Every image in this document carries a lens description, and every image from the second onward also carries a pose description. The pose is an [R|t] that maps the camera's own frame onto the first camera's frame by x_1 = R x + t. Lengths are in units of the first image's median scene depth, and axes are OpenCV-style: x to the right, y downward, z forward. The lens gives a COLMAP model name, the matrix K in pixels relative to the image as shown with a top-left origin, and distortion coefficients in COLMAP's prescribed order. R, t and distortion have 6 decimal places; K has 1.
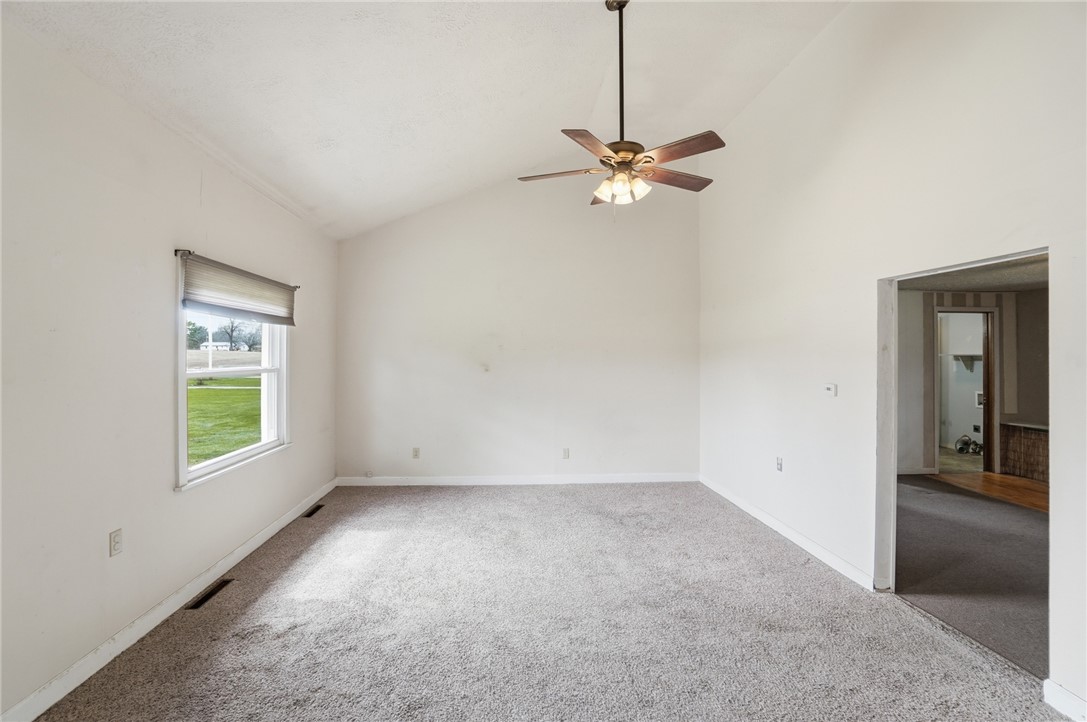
lens RADIAL K [[495.1, 0, 540.6], [0, 495.1, 349.5], [0, 0, 1]] dist [-0.066450, 0.024589]
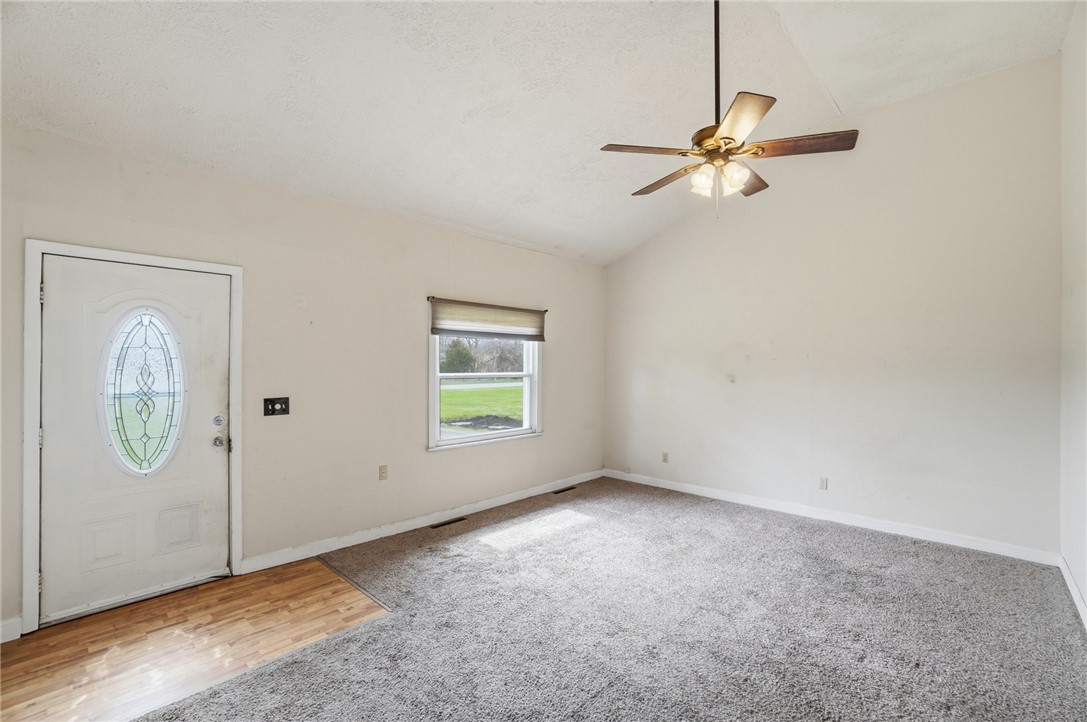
lens RADIAL K [[484.7, 0, 539.5], [0, 484.7, 357.3], [0, 0, 1]] dist [-0.063374, 0.022843]
pose [[0.674560, -0.002264, -0.738216, 0.472832], [0.001806, 0.999997, -0.001416, -0.005674], [0.738218, -0.000378, 0.674563, 0.147666]]
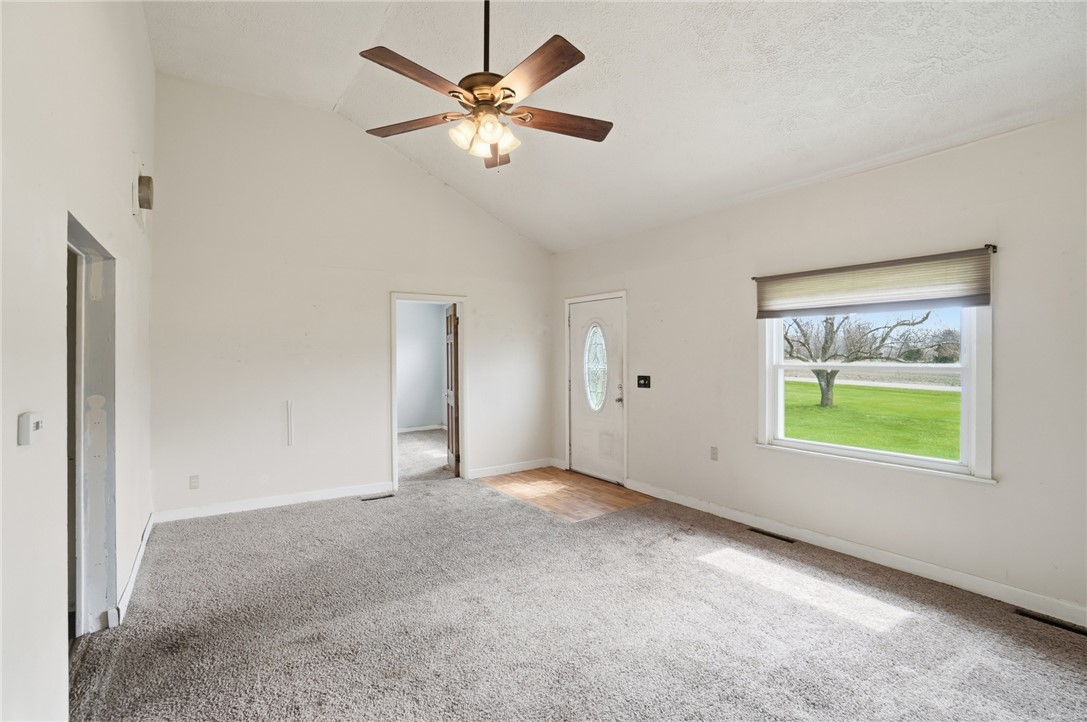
lens RADIAL K [[484.7, 0, 539.5], [0, 484.7, 357.3], [0, 0, 1]] dist [-0.063374, 0.022843]
pose [[-0.856525, -0.000444, -0.516105, 0.391487], [0.004242, 0.999960, -0.007901, 0.027619], [0.516088, -0.008957, -0.856489, 1.365741]]
